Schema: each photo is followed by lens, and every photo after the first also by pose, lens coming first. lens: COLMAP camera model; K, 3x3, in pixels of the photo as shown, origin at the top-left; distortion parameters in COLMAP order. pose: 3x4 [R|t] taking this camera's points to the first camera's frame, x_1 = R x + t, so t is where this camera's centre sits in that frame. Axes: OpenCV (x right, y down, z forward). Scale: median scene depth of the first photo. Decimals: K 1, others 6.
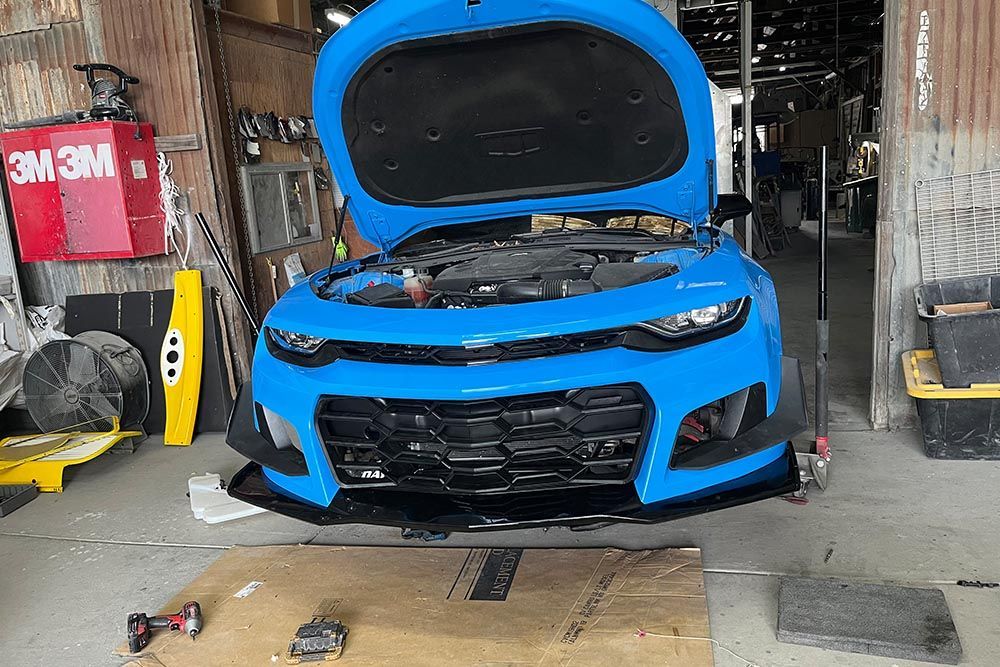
lens RADIAL K [[675.9, 0, 502.4], [0, 675.9, 353.4], [0, 0, 1]] dist [0.075225, -0.090358]
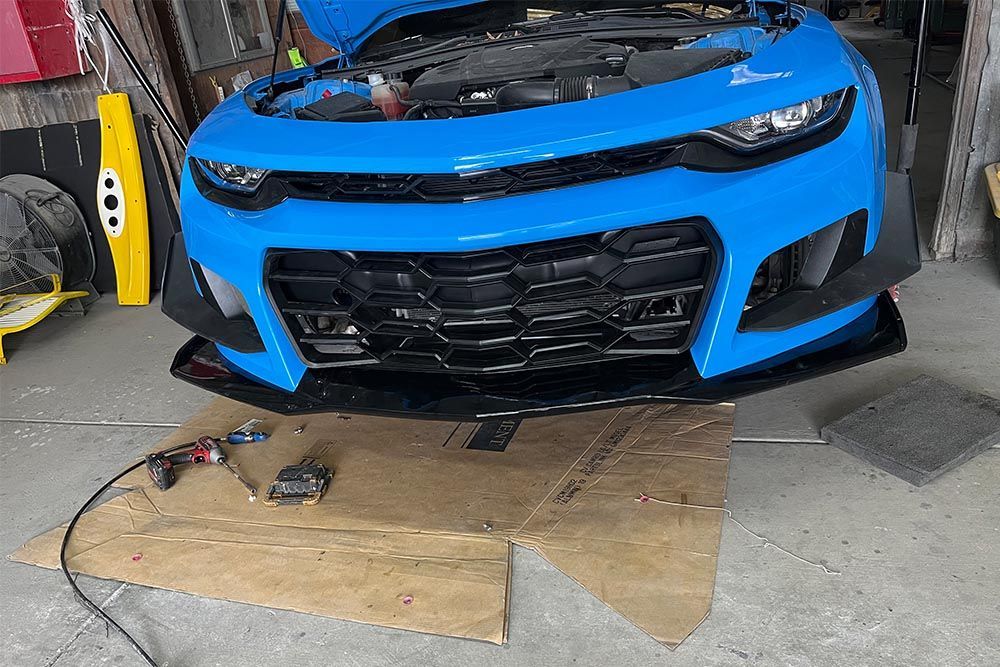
lens RADIAL K [[675.9, 0, 502.4], [0, 675.9, 353.4], [0, 0, 1]] dist [0.075225, -0.090358]
pose [[0.999258, -0.037351, 0.009364, -0.017909], [0.034082, 0.971055, 0.236412, 0.003988], [-0.017923, -0.235918, 0.971608, 0.198959]]
